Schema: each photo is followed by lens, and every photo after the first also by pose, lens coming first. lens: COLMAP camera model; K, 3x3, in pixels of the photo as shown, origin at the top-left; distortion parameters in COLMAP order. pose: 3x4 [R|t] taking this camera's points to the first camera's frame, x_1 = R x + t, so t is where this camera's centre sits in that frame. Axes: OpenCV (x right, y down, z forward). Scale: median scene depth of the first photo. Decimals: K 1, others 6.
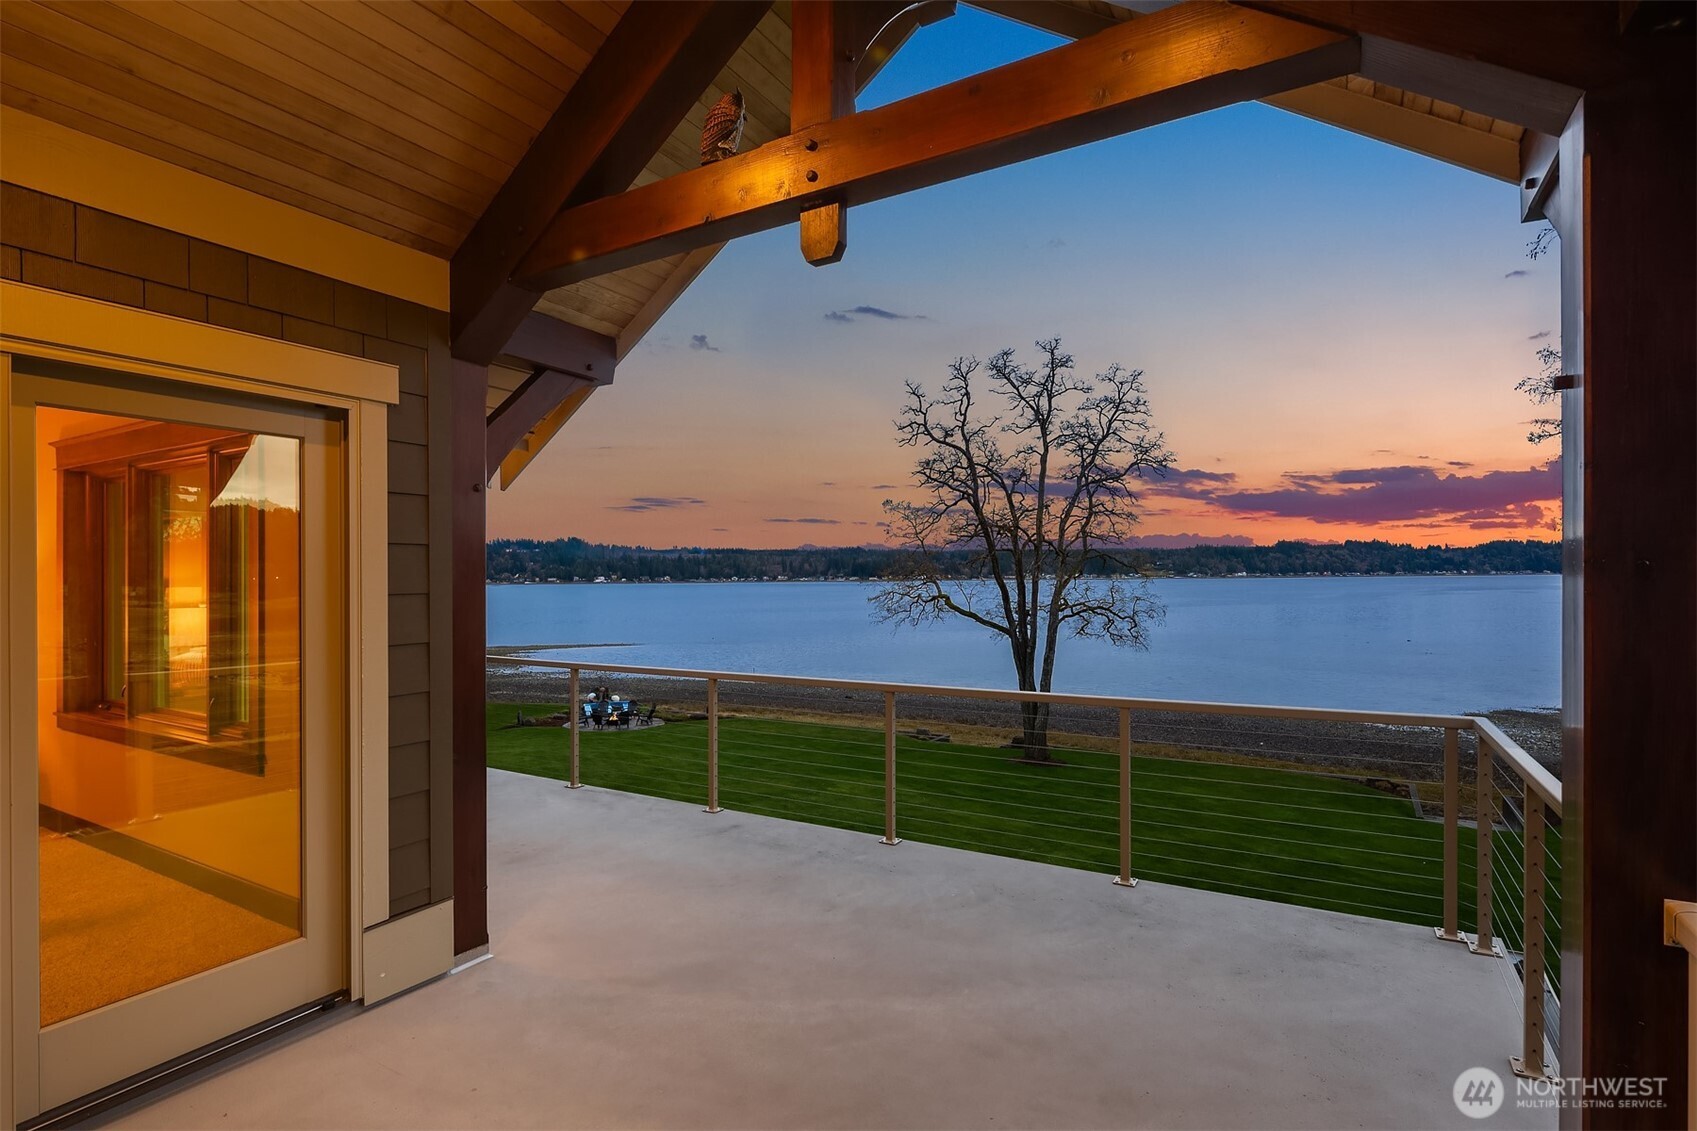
lens RADIAL K [[824.3, 0, 839.3], [0, 824.3, 563.6], [0, 0, 1]] dist [0.007247, -0.002896]
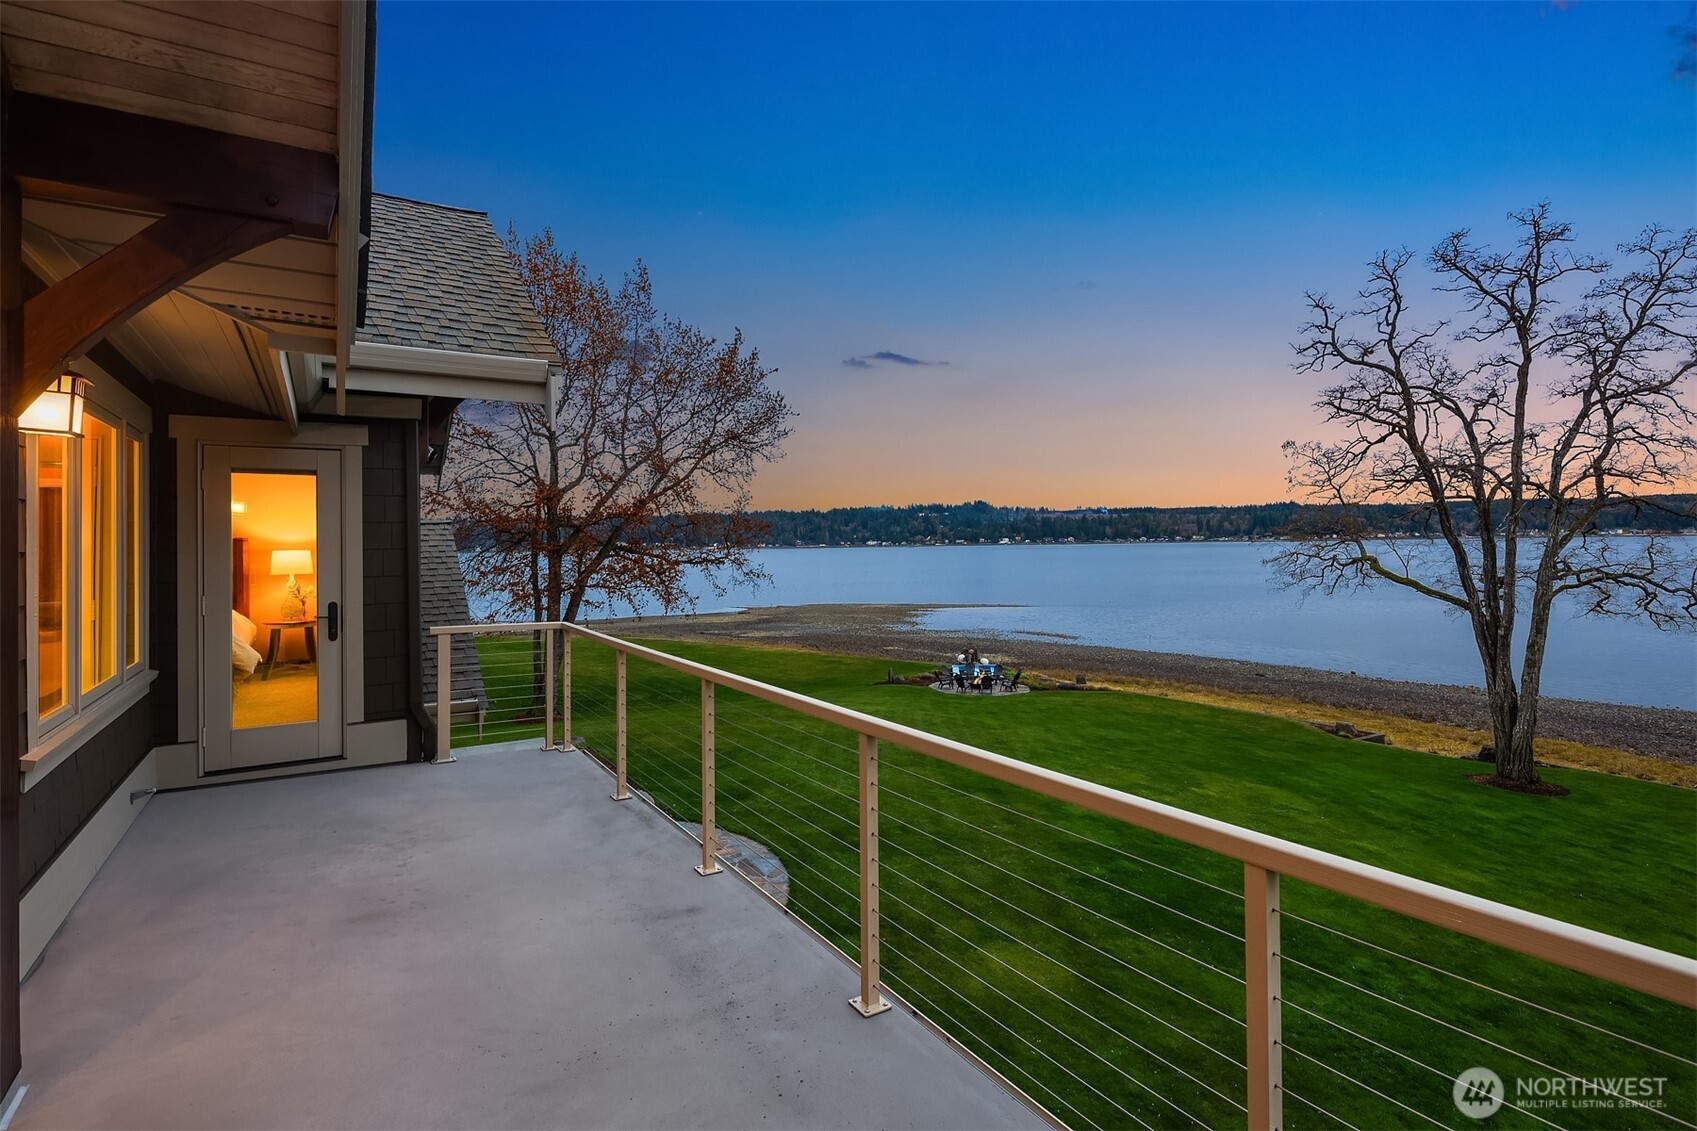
lens RADIAL K [[824.3, 0, 848.4], [0, 824.3, 526.6], [0, 0, 1]] dist [0.007247, -0.002896]
pose [[0.891808, -0.014859, -0.452170, 0.042365], [0.015795, 0.999874, -0.001703, 0.002773], [0.452138, -0.005623, 0.891930, 0.071066]]
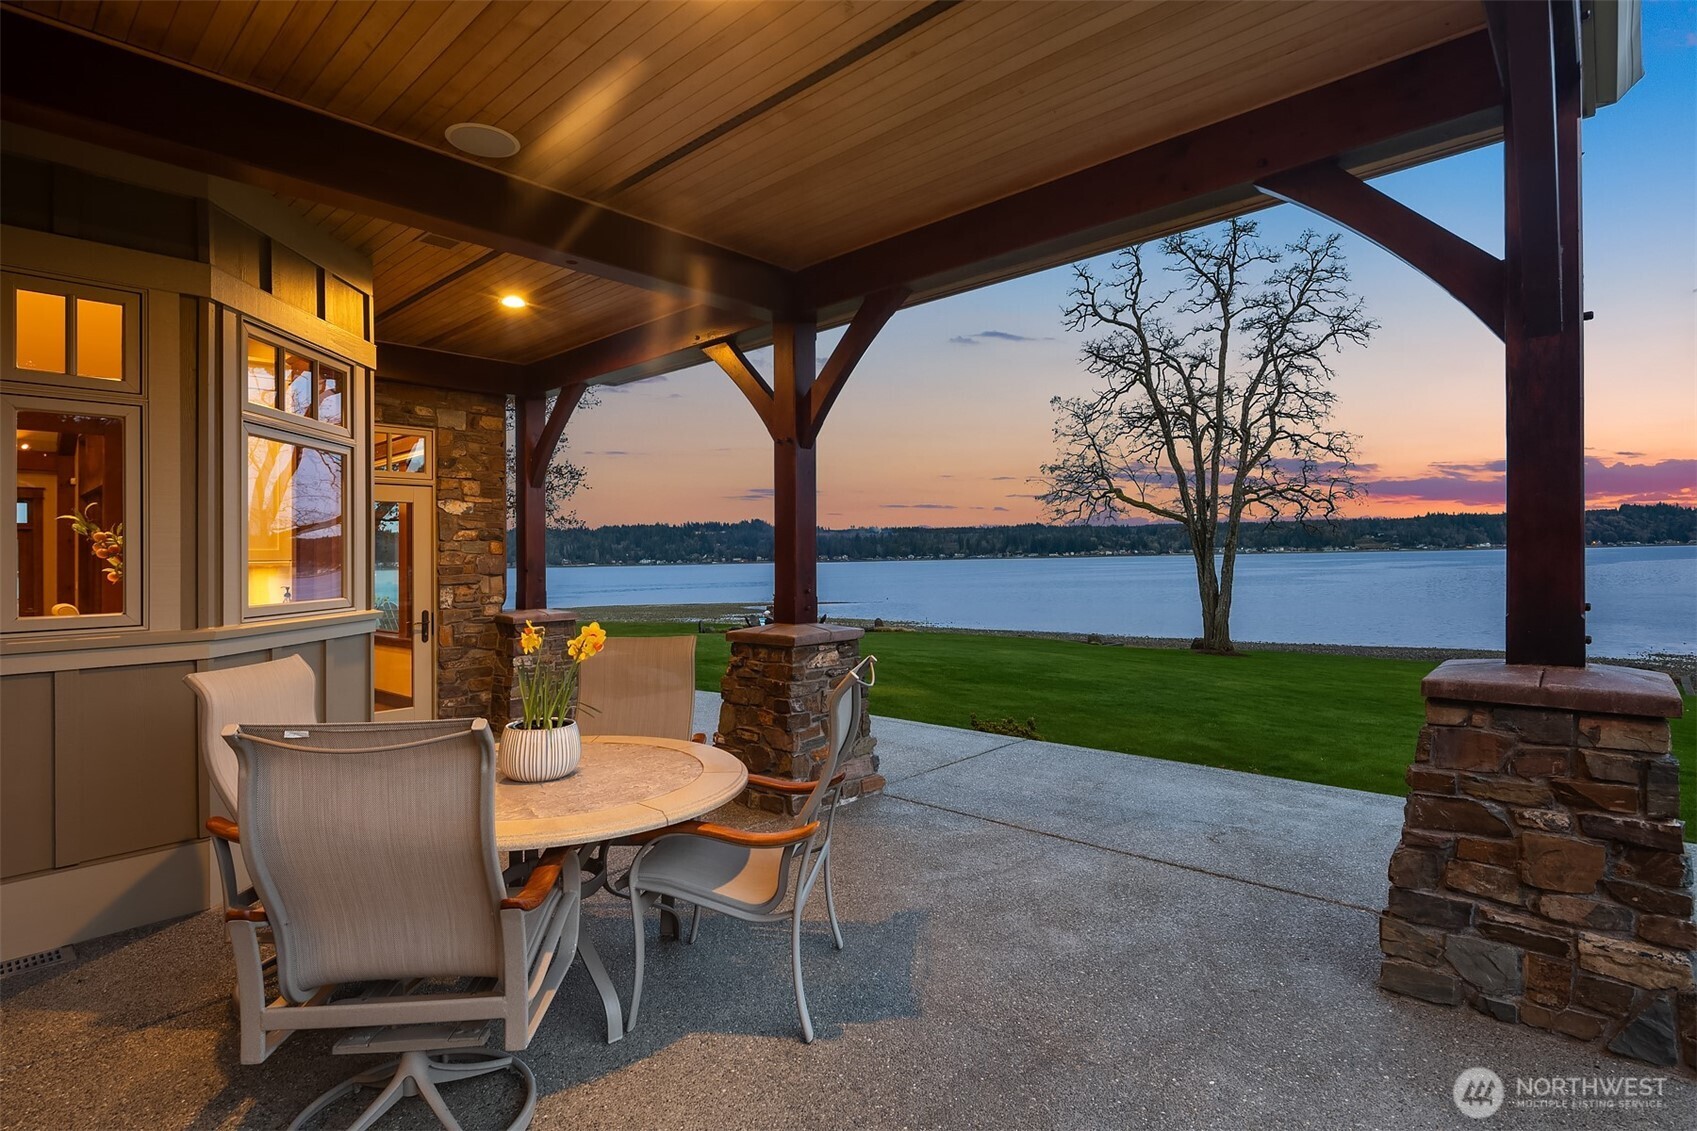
lens RADIAL K [[824.3, 0, 848.8], [0, 824.3, 557.6], [0, 0, 1]] dist [0.007247, -0.002896]
pose [[0.979661, -0.009651, -0.200426, 0.013675], [0.013624, 0.999737, 0.018457, 0.101845], [0.200195, -0.020812, 0.979535, -0.014626]]
